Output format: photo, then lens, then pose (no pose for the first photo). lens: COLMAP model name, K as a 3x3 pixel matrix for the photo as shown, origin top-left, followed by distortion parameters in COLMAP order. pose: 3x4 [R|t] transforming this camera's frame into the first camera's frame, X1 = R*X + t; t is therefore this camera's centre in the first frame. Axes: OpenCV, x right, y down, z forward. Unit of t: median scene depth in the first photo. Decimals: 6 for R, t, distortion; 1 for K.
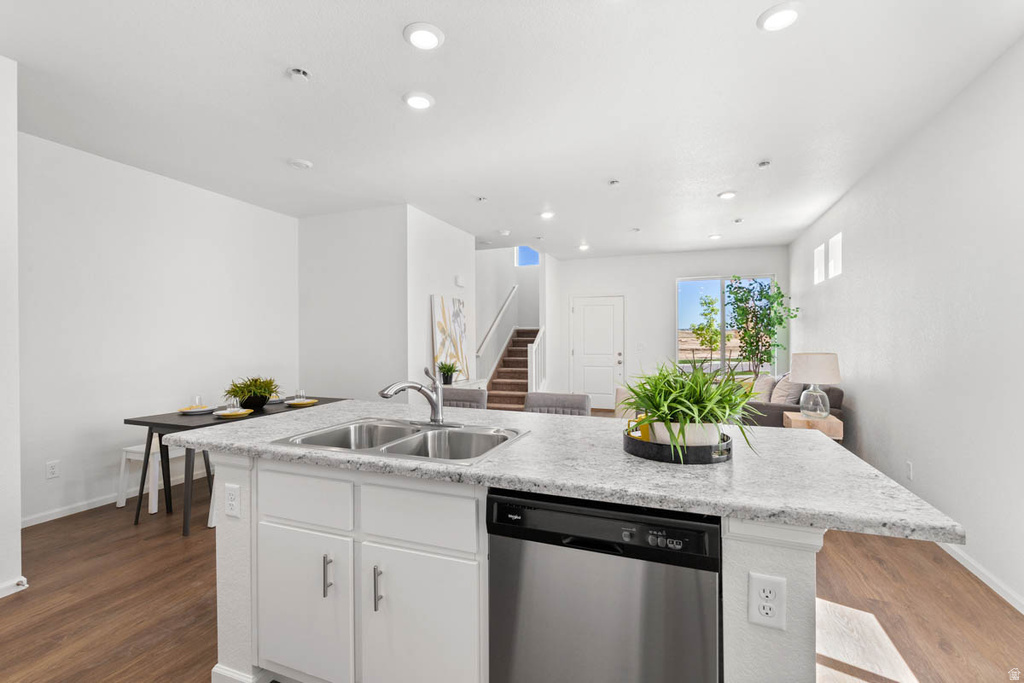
lens RADIAL K [[449.5, 0, 508.5], [0, 449.5, 346.5], [0, 0, 1]] dist [0.008899, 0.000985]
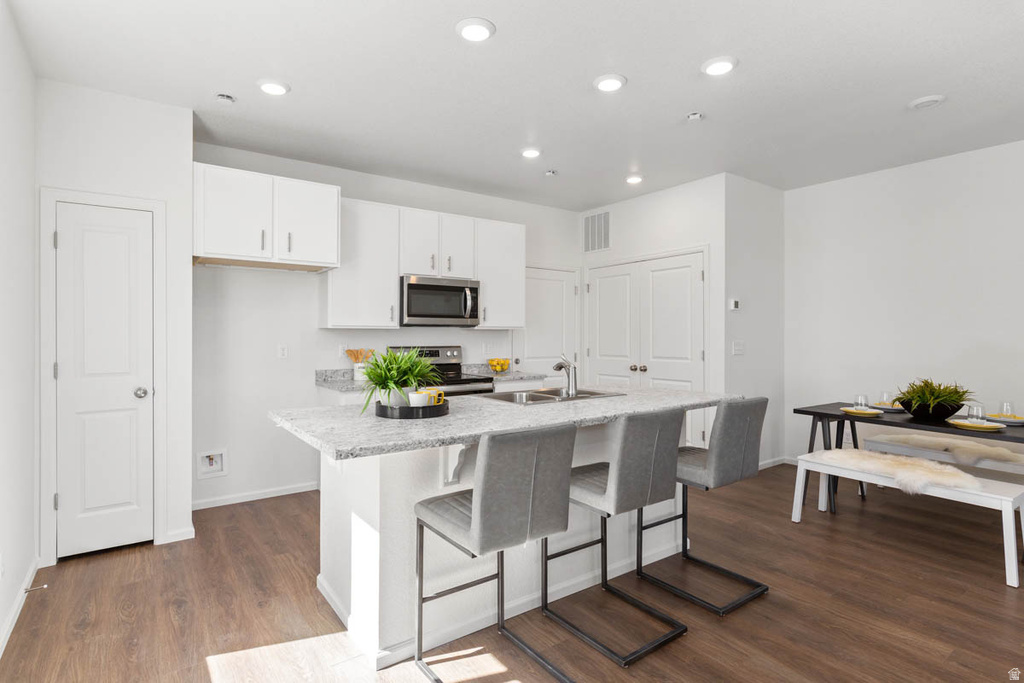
lens RADIAL K [[523.9, 0, 511.1], [0, 523.9, 334.2], [0, 0, 1]] dist [0.002781, -0.002339]
pose [[-0.542975, 0.001890, -0.839747, 0.422647], [-0.014311, 0.999831, 0.011503, -0.009630], [0.839627, 0.018264, -0.542856, 0.576891]]
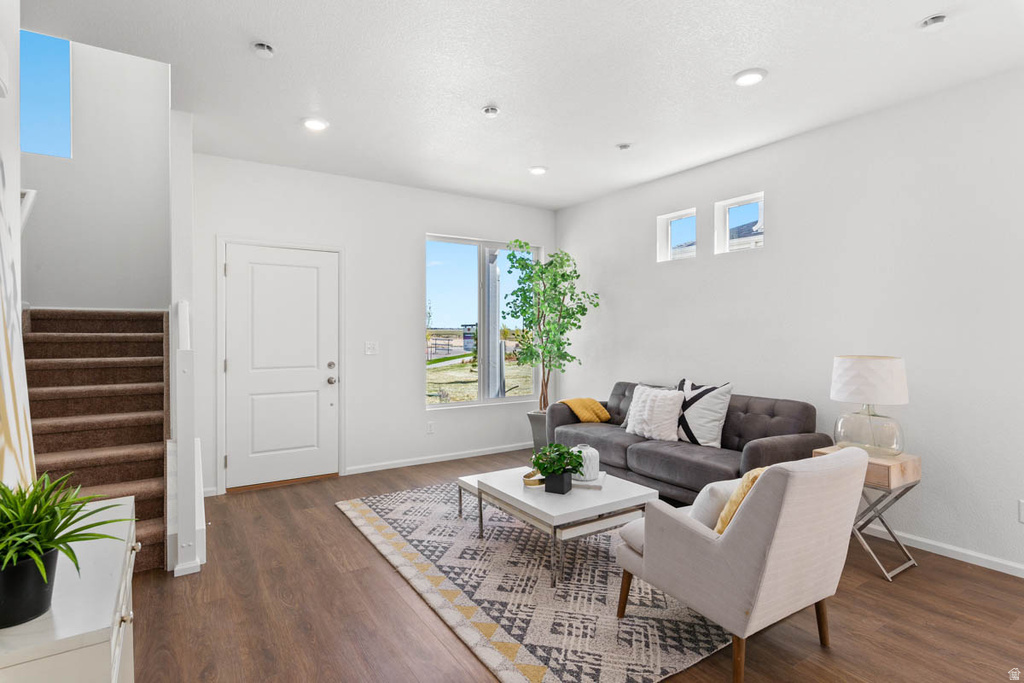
lens RADIAL K [[523.9, 0, 509.7], [0, 523.9, 337.7], [0, 0, 1]] dist [0.002781, -0.002339]
pose [[0.577063, -0.003458, 0.816692, -0.170105], [0.013702, 0.999891, -0.005448, -0.010934], [-0.816585, 0.014334, 0.577048, 0.682799]]
